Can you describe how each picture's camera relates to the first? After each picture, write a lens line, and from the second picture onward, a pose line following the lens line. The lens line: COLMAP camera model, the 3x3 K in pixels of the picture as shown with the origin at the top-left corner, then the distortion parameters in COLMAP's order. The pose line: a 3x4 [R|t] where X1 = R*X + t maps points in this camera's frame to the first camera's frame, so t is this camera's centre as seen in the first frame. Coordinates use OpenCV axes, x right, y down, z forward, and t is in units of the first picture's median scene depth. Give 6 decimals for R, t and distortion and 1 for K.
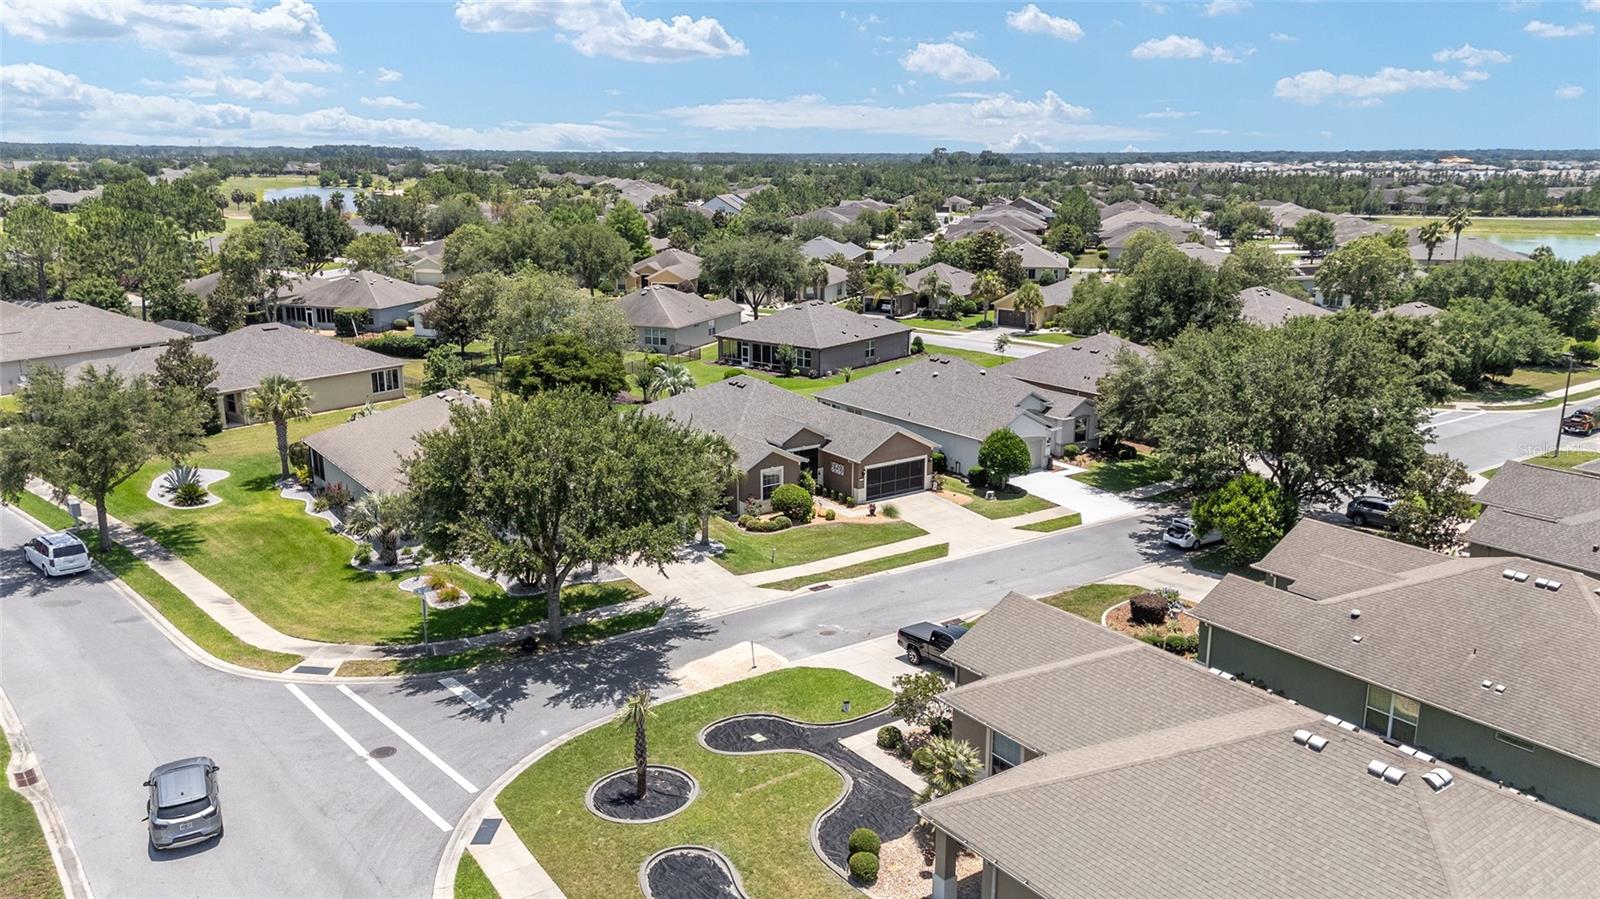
lens RADIAL K [[1143.1, 0, 779.8], [0, 1143.1, 449.5], [0, 0, 1]] dist [0.045472, 0.000529]
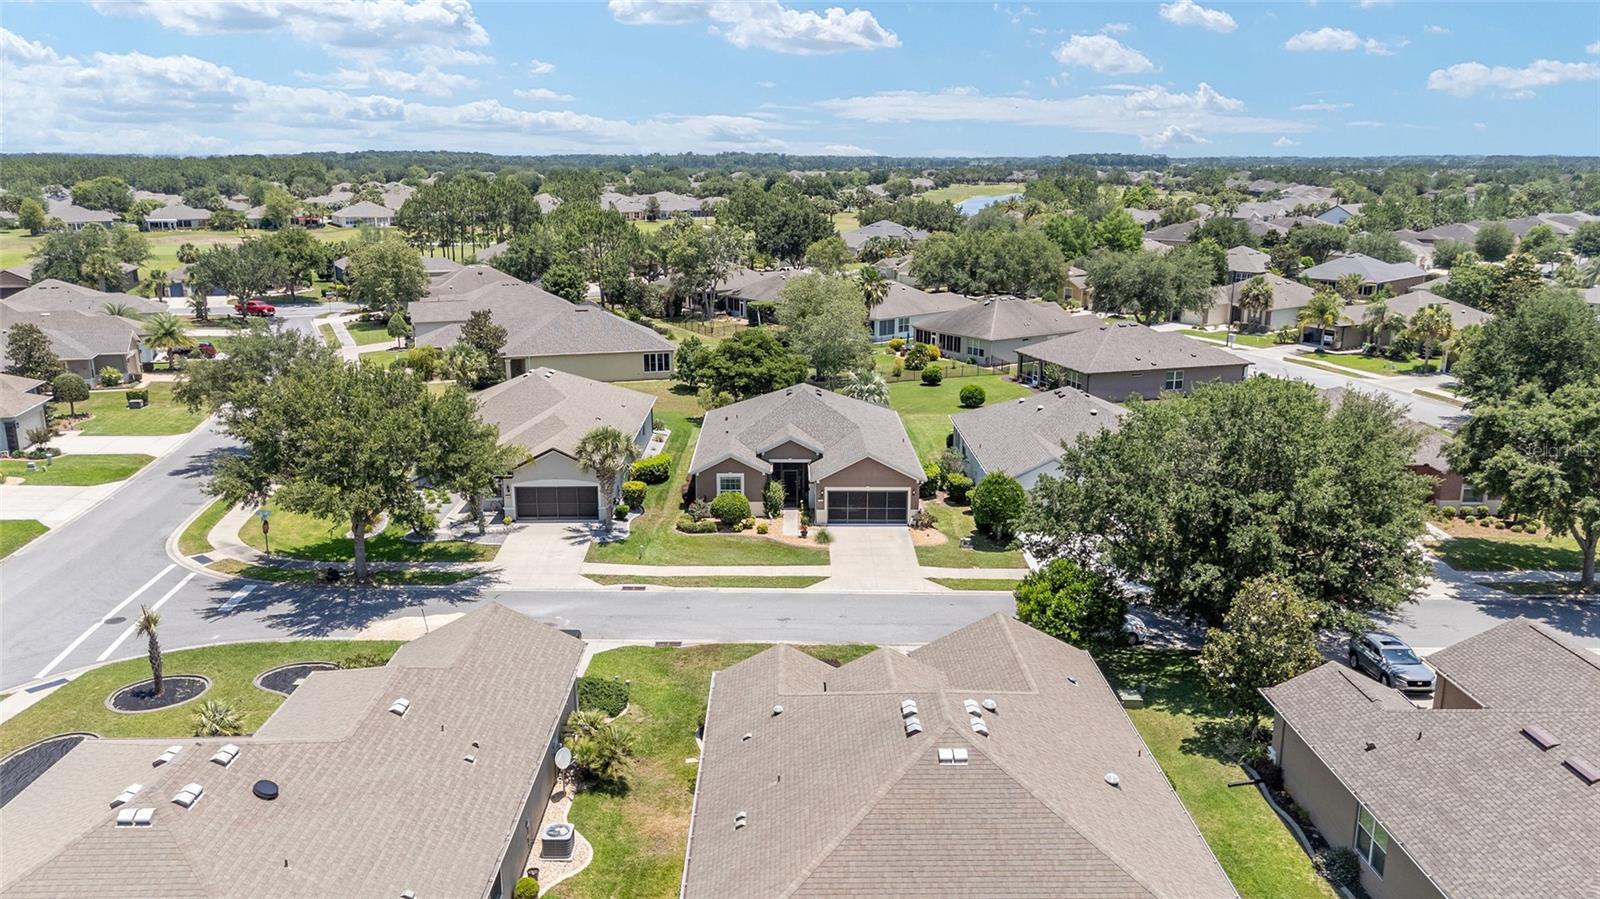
lens RADIAL K [[1143.1, 0, 779.8], [0, 1143.1, 449.5], [0, 0, 1]] dist [0.045472, 0.000529]
pose [[0.822874, 0.134175, -0.552156, 0.683113], [-0.137492, 0.989862, 0.035634, -0.054529], [0.551339, 0.046595, 0.832979, 0.221938]]
